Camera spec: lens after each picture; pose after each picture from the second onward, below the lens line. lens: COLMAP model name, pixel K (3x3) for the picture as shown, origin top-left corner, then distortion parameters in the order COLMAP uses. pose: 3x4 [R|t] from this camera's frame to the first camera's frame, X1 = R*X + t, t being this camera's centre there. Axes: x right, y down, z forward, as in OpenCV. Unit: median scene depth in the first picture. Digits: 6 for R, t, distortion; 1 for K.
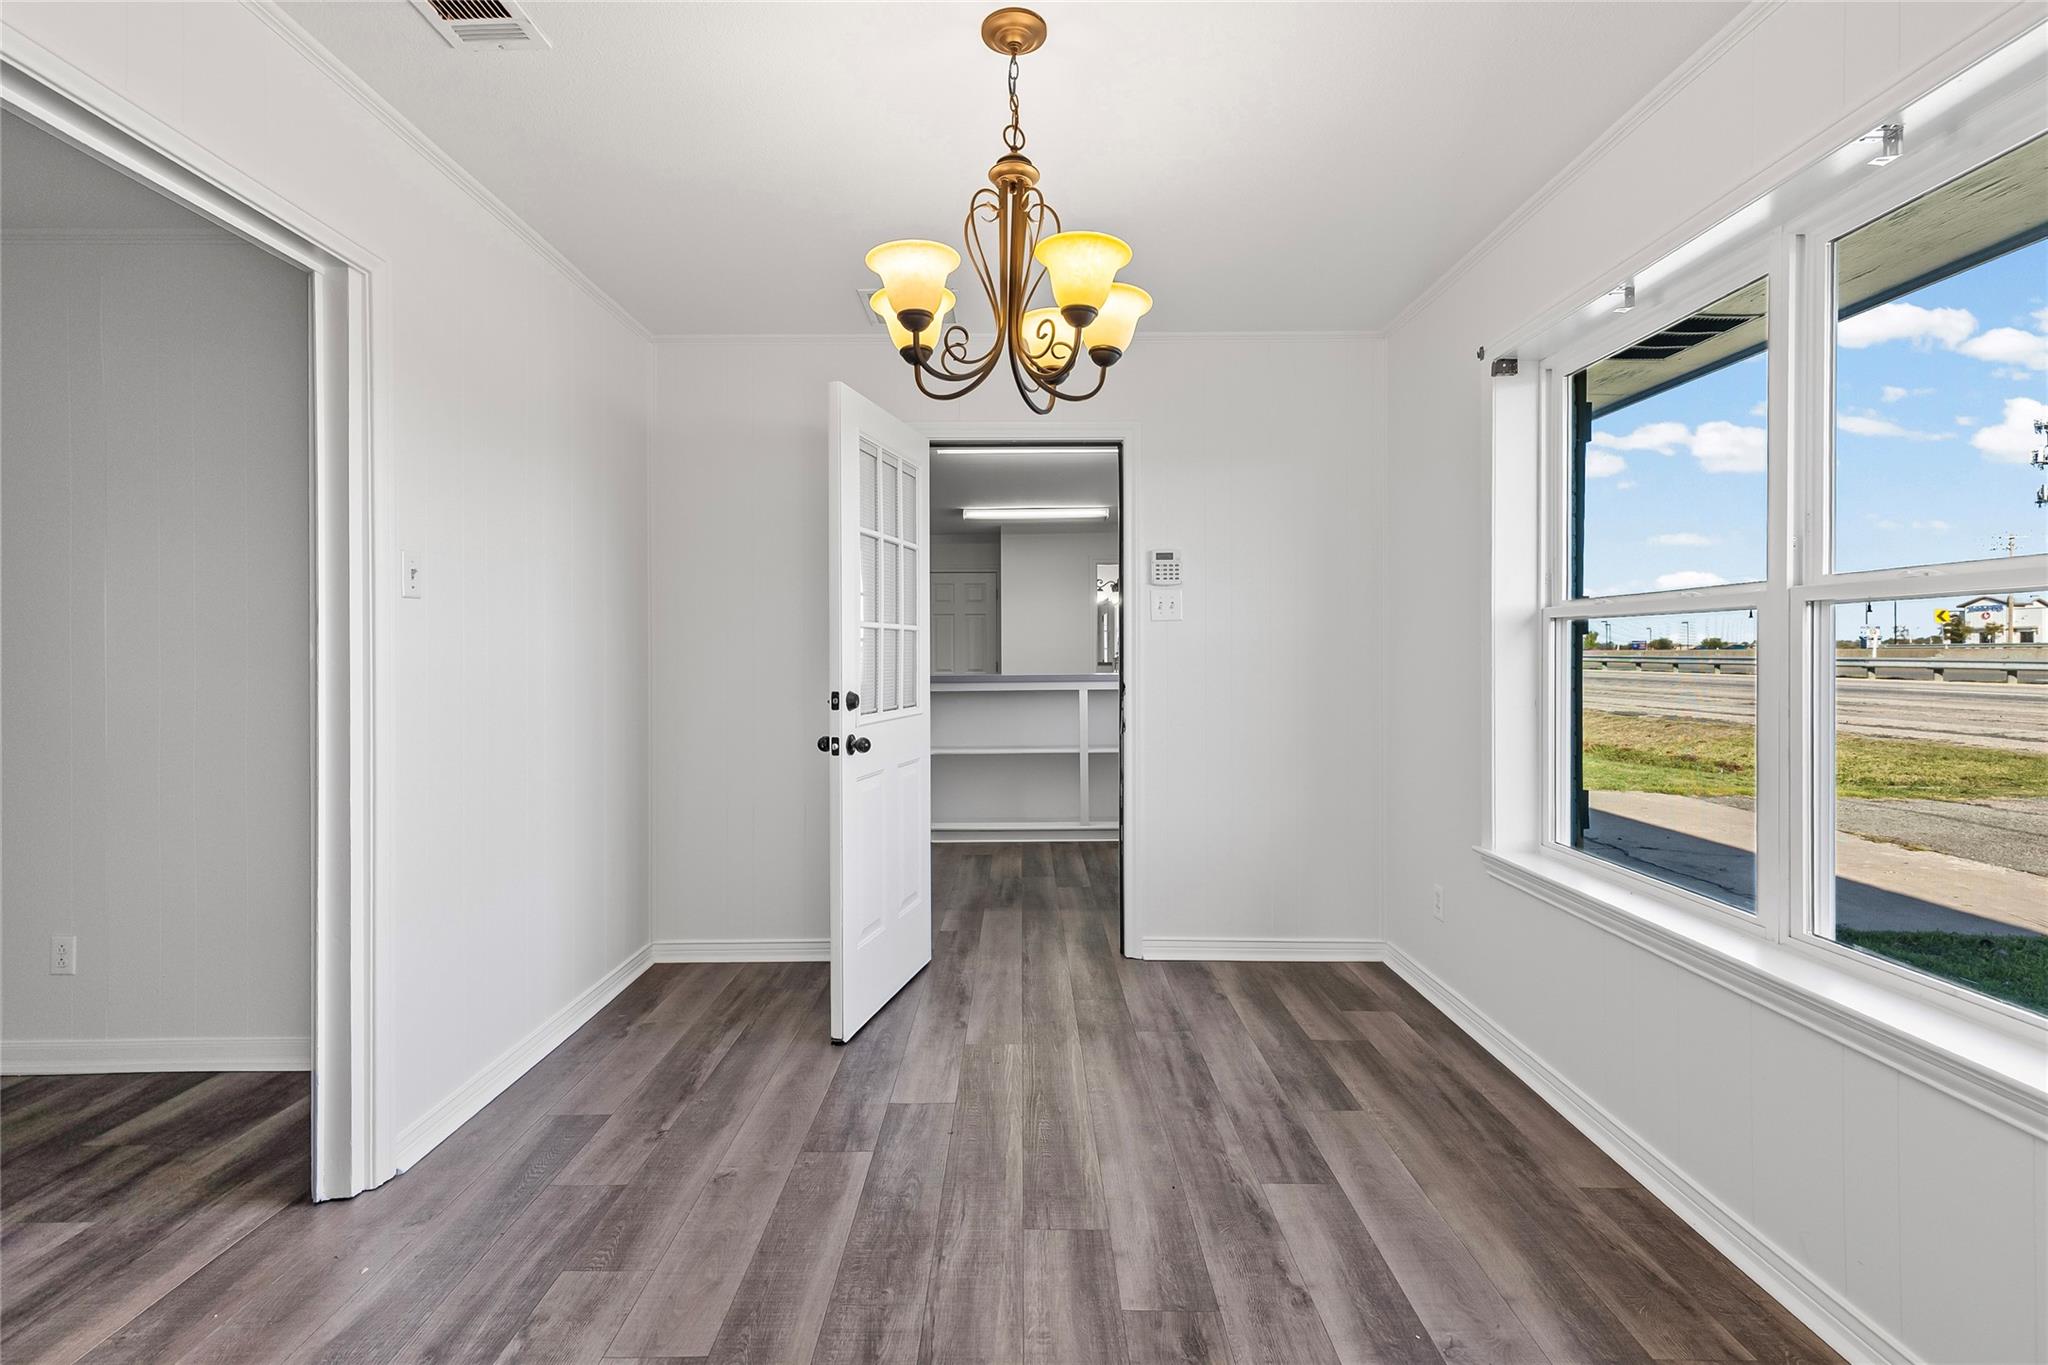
lens RADIAL K [[933.3, 0, 1033.1], [0, 933.3, 667.3], [0, 0, 1]] dist [0.004712, -0.000675]
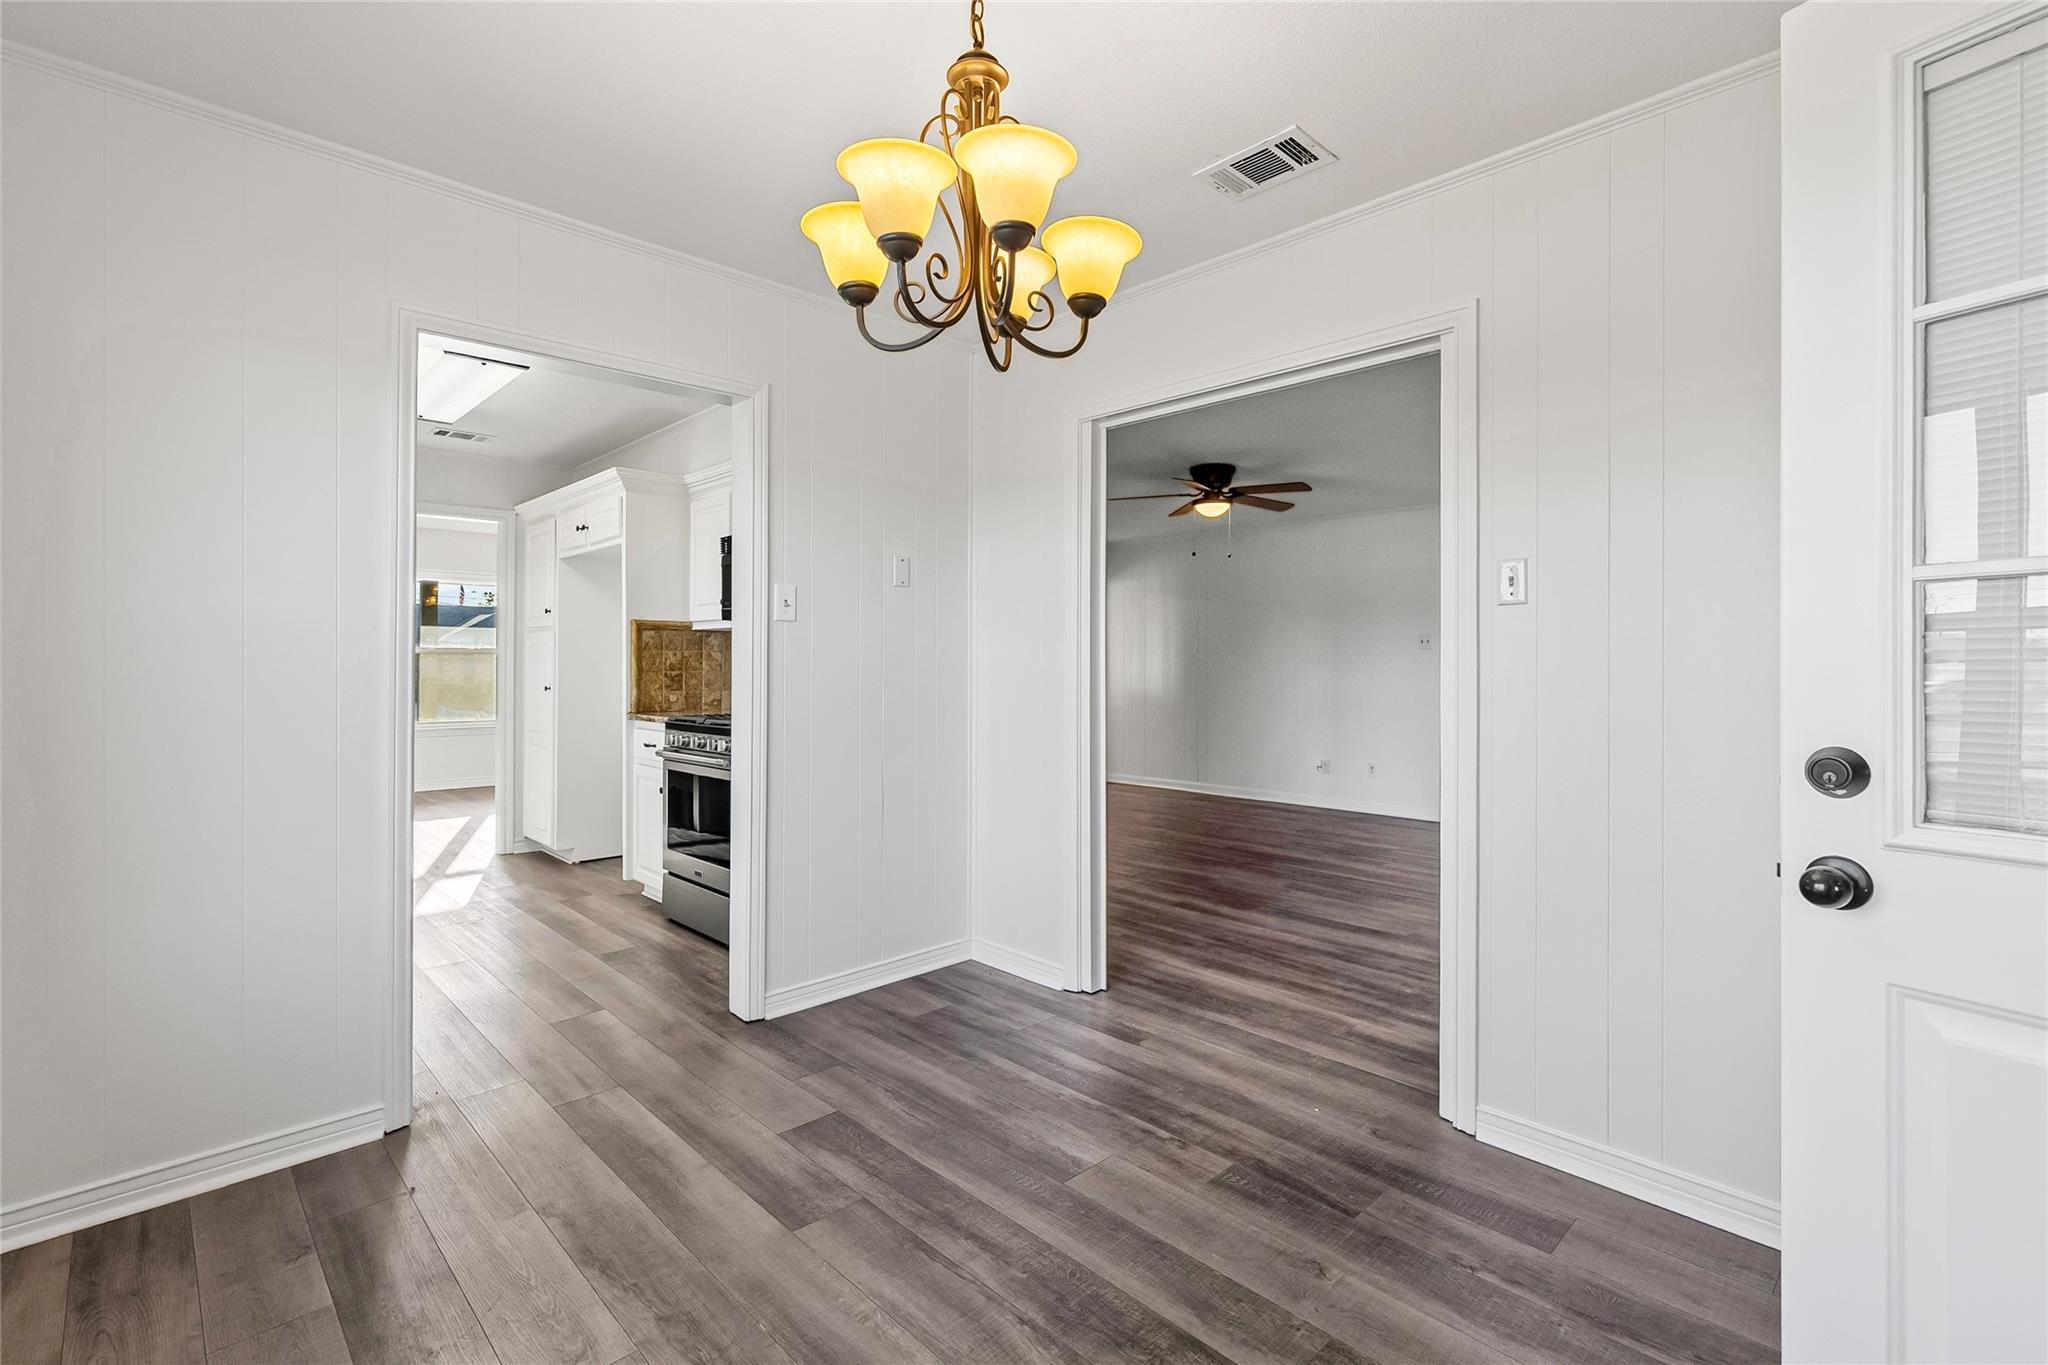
lens RADIAL K [[933.3, 0, 1016.9], [0, 933.3, 668.0], [0, 0, 1]] dist [0.004712, -0.000675]
pose [[-0.737043, 0.003845, -0.675835, 0.530117], [-0.006450, 0.999898, 0.012723, -0.017093], [0.675816, 0.013736, -0.736943, 1.695361]]
